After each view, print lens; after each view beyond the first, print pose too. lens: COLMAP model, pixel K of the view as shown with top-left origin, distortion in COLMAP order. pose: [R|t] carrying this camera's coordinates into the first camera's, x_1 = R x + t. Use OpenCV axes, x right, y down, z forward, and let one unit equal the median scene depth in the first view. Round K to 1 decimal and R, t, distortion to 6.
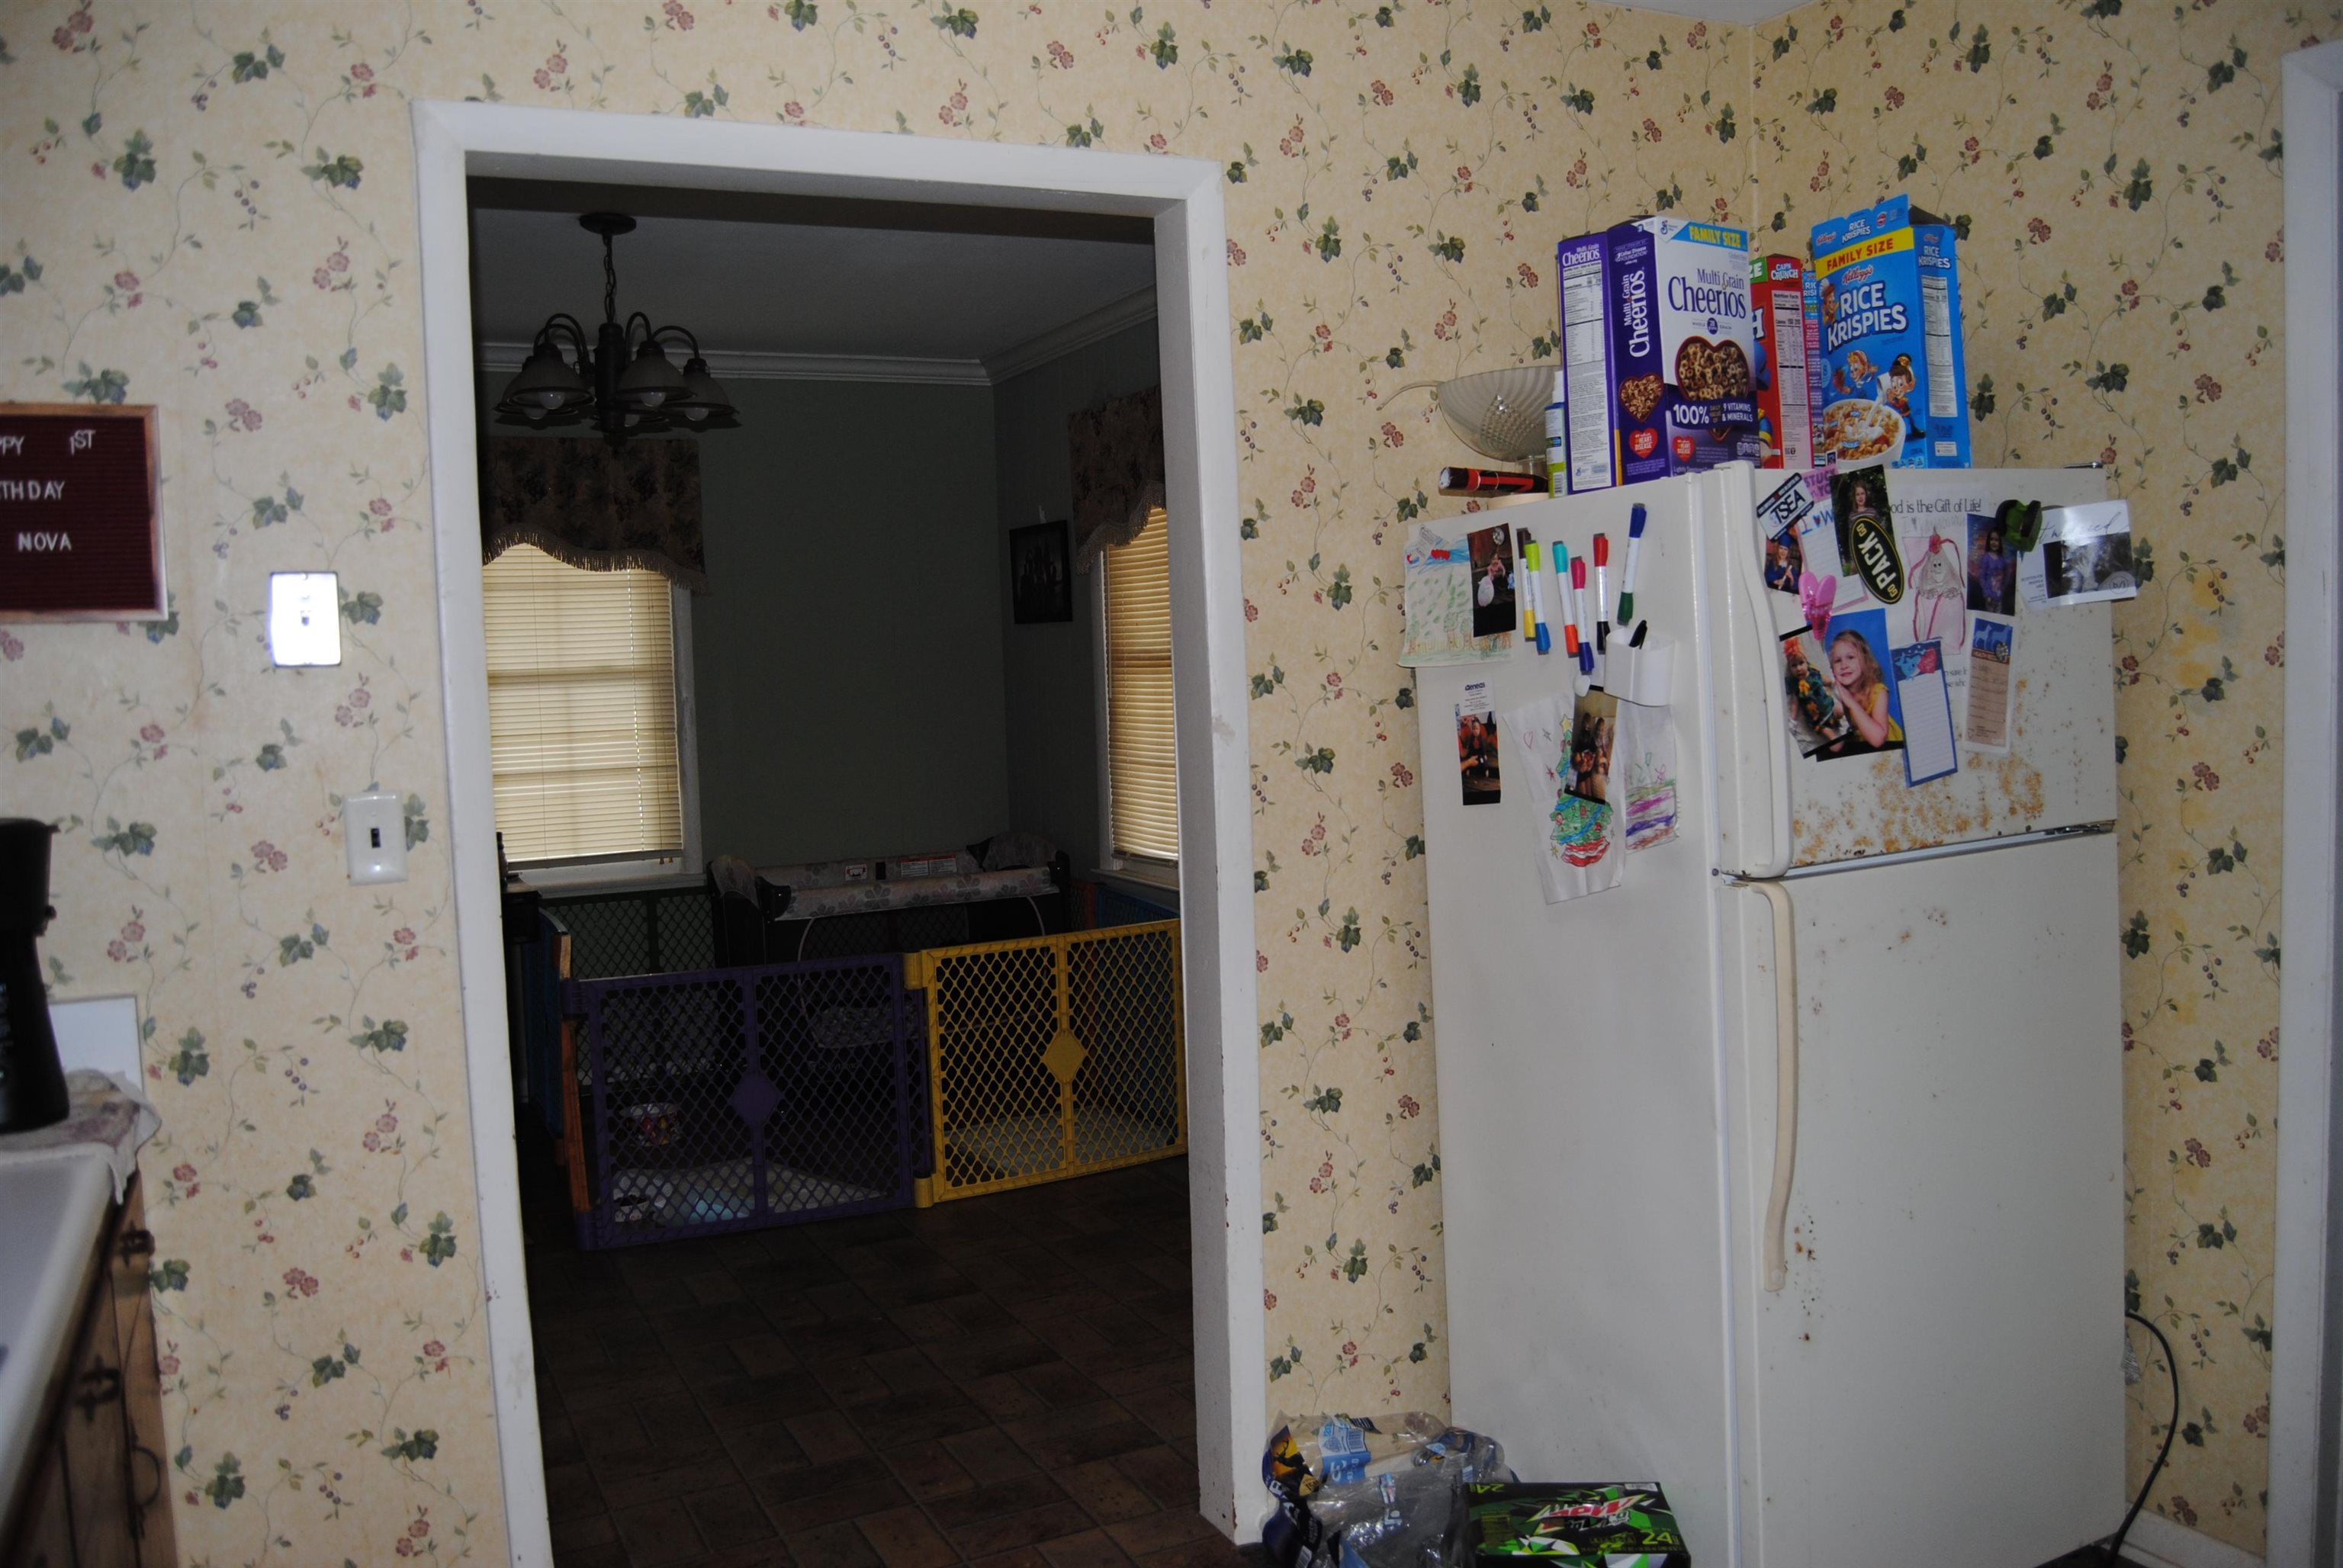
lens RADIAL K [[1824.6, 0, 1176.0], [0, 1824.6, 792.4], [0, 0, 1]] dist [-0.099674, 0.040151]
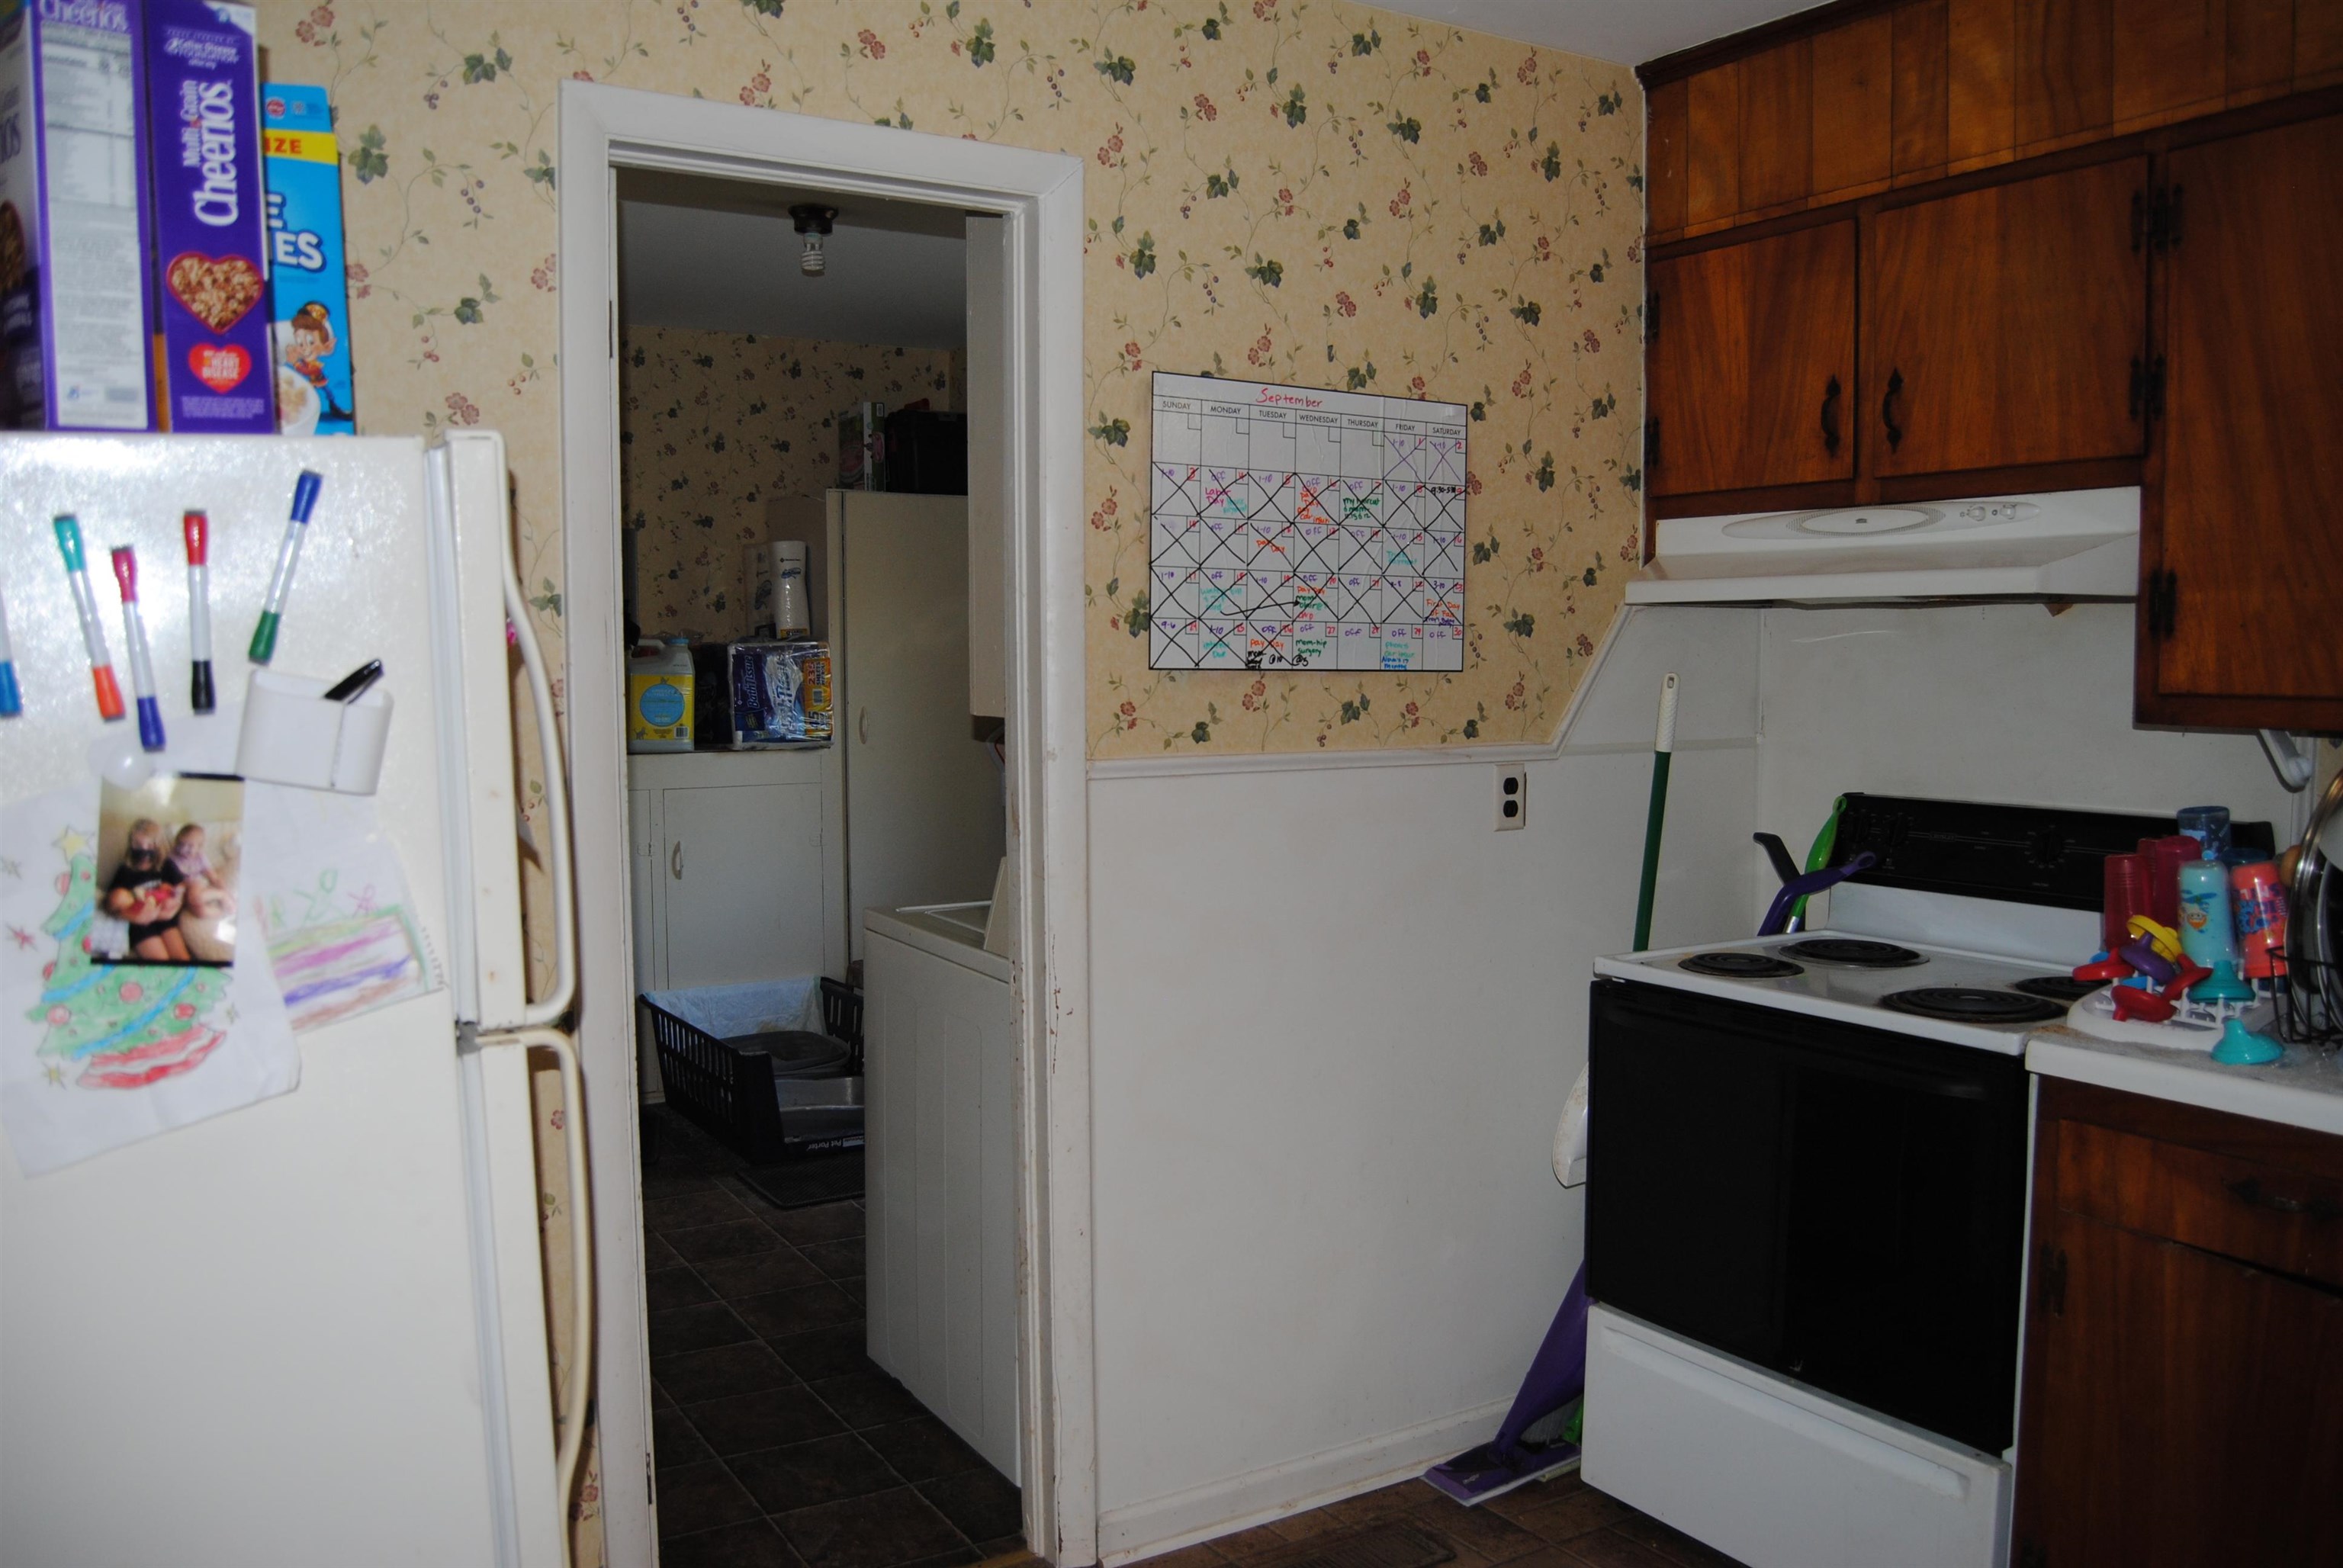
lens RADIAL K [[1824.6, 0, 1169.5], [0, 1824.6, 785.1], [0, 0, 1]] dist [-0.099674, 0.040151]
pose [[-0.084939, -0.049797, 0.995141, -0.371365], [0.083389, 0.994891, 0.056902, -0.061445], [-0.992891, 0.087817, -0.080352, 0.749440]]
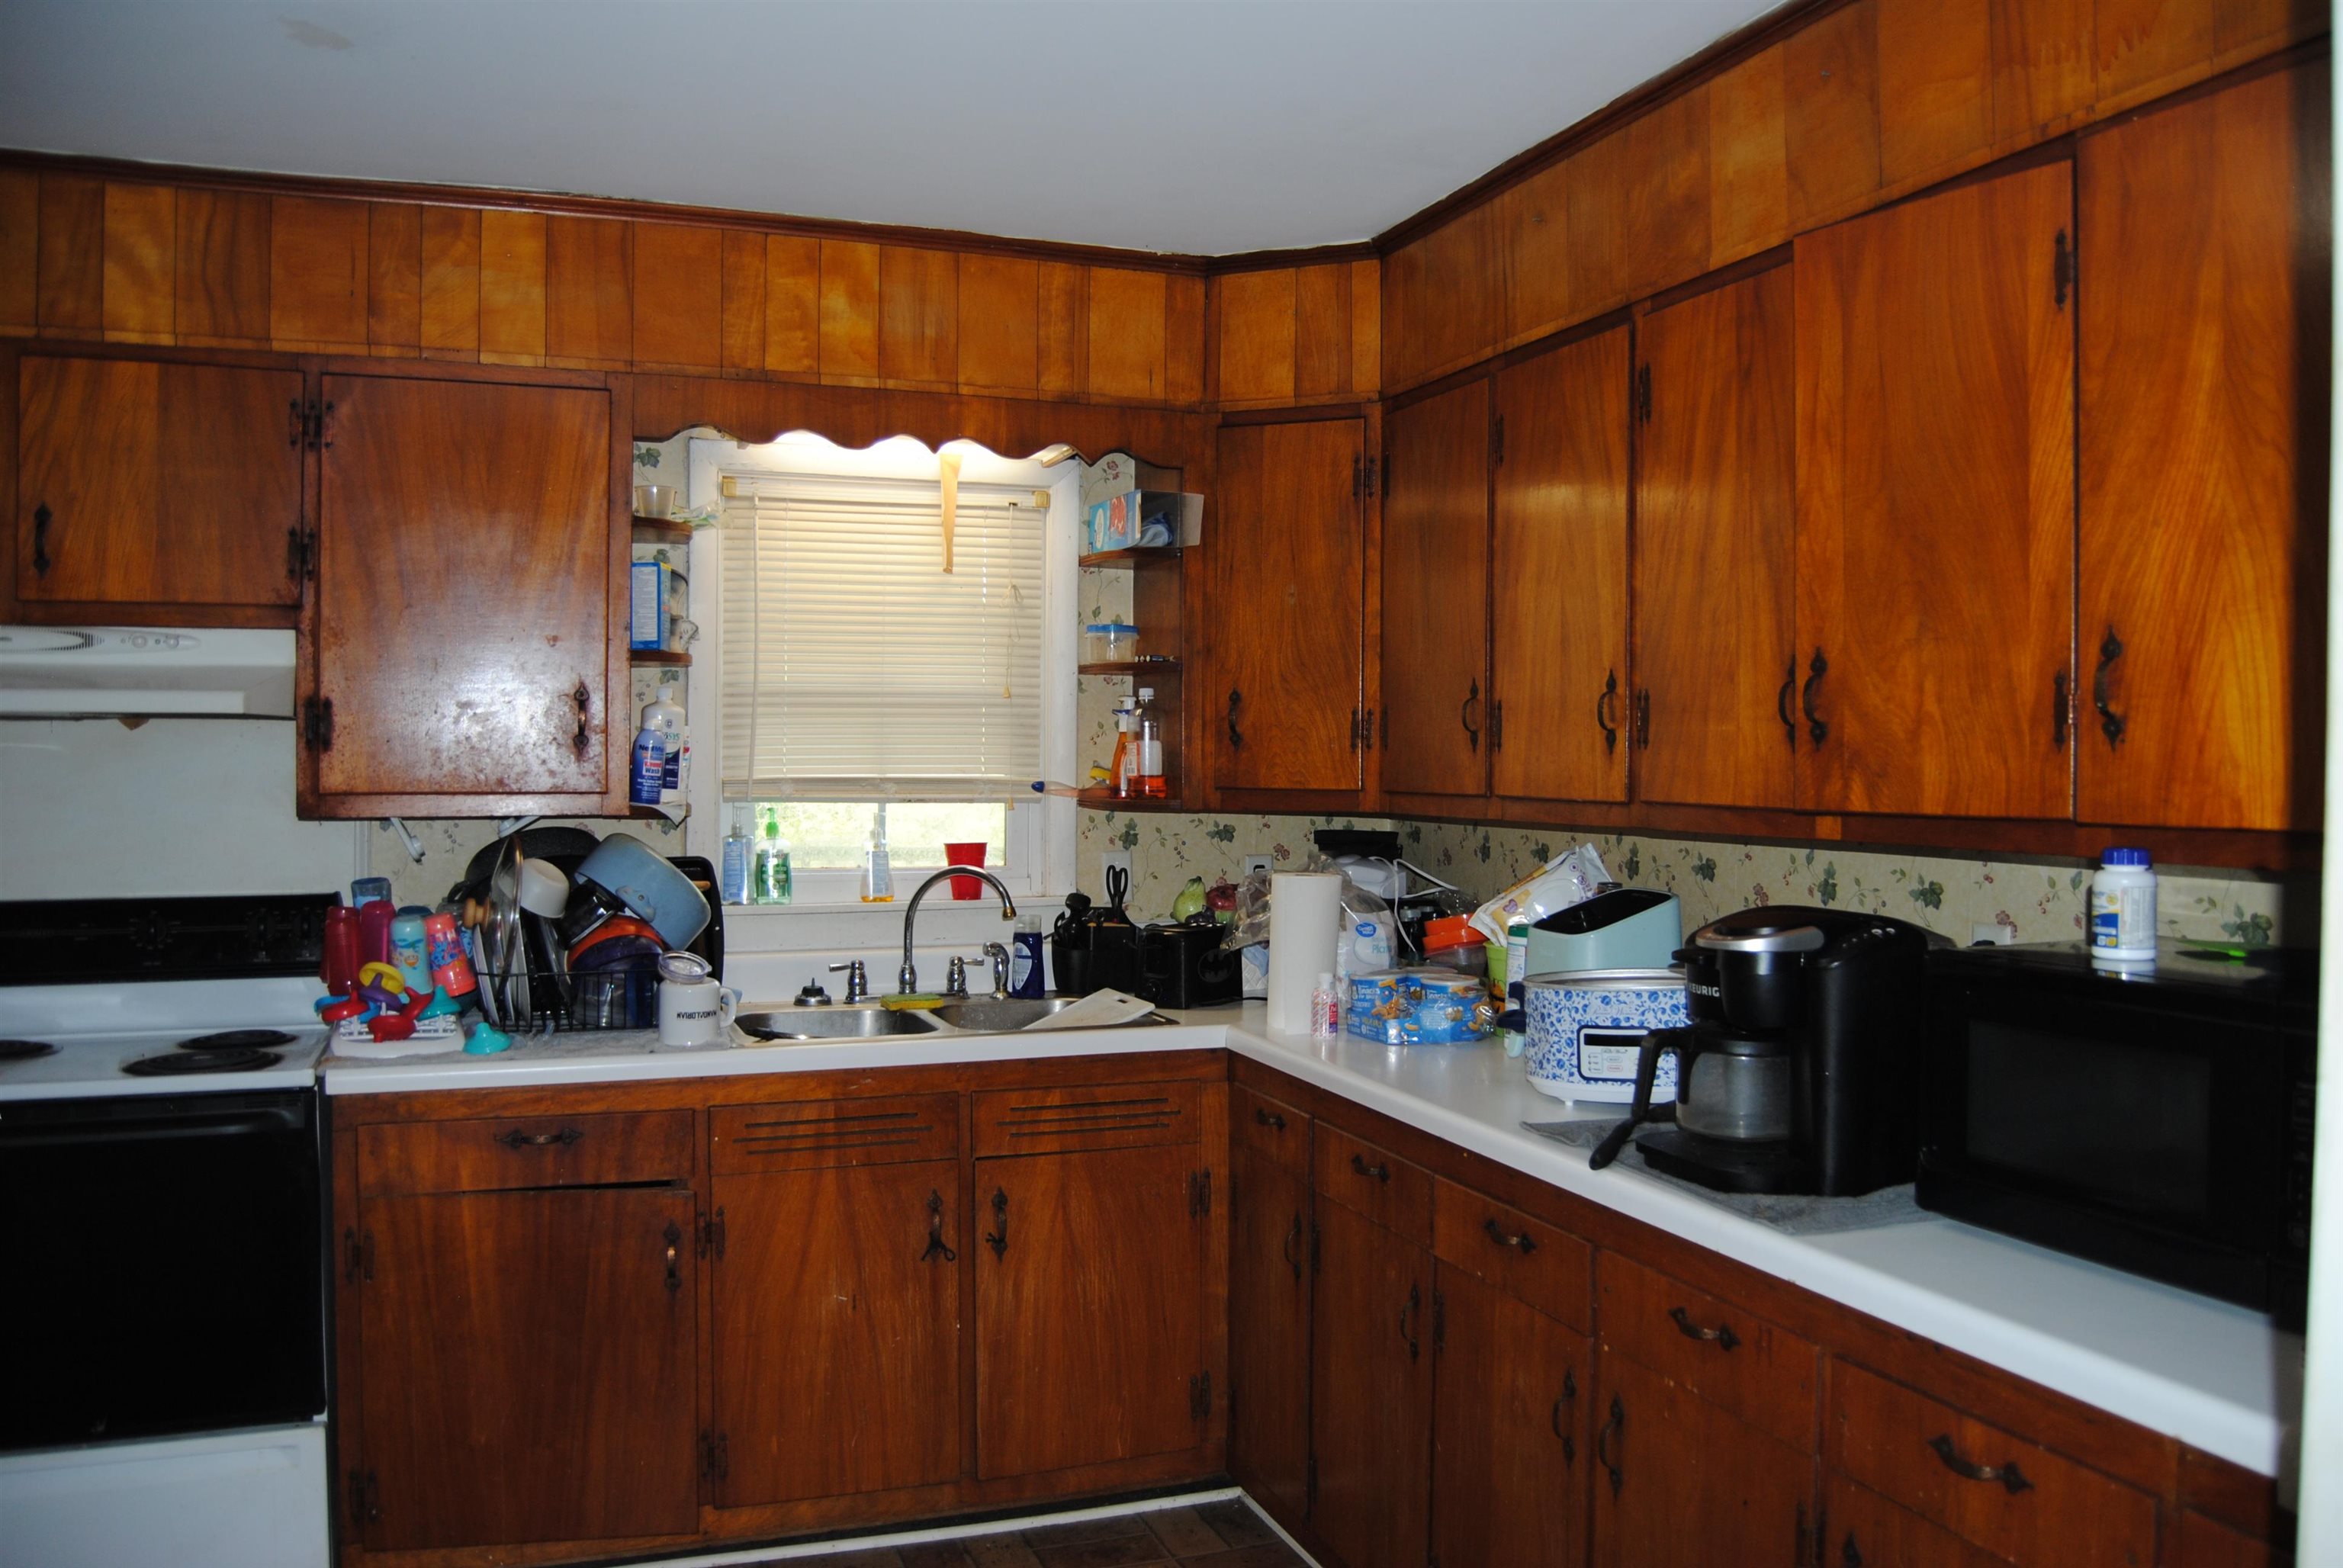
lens RADIAL K [[1824.6, 0, 1179.2], [0, 1824.6, 786.8], [0, 0, 1]] dist [-0.099674, 0.040151]
pose [[-0.994264, 0.020655, 0.104943, -0.163809], [0.030039, 0.995610, 0.088644, -0.111449], [-0.102651, 0.091288, -0.990520, 1.341000]]
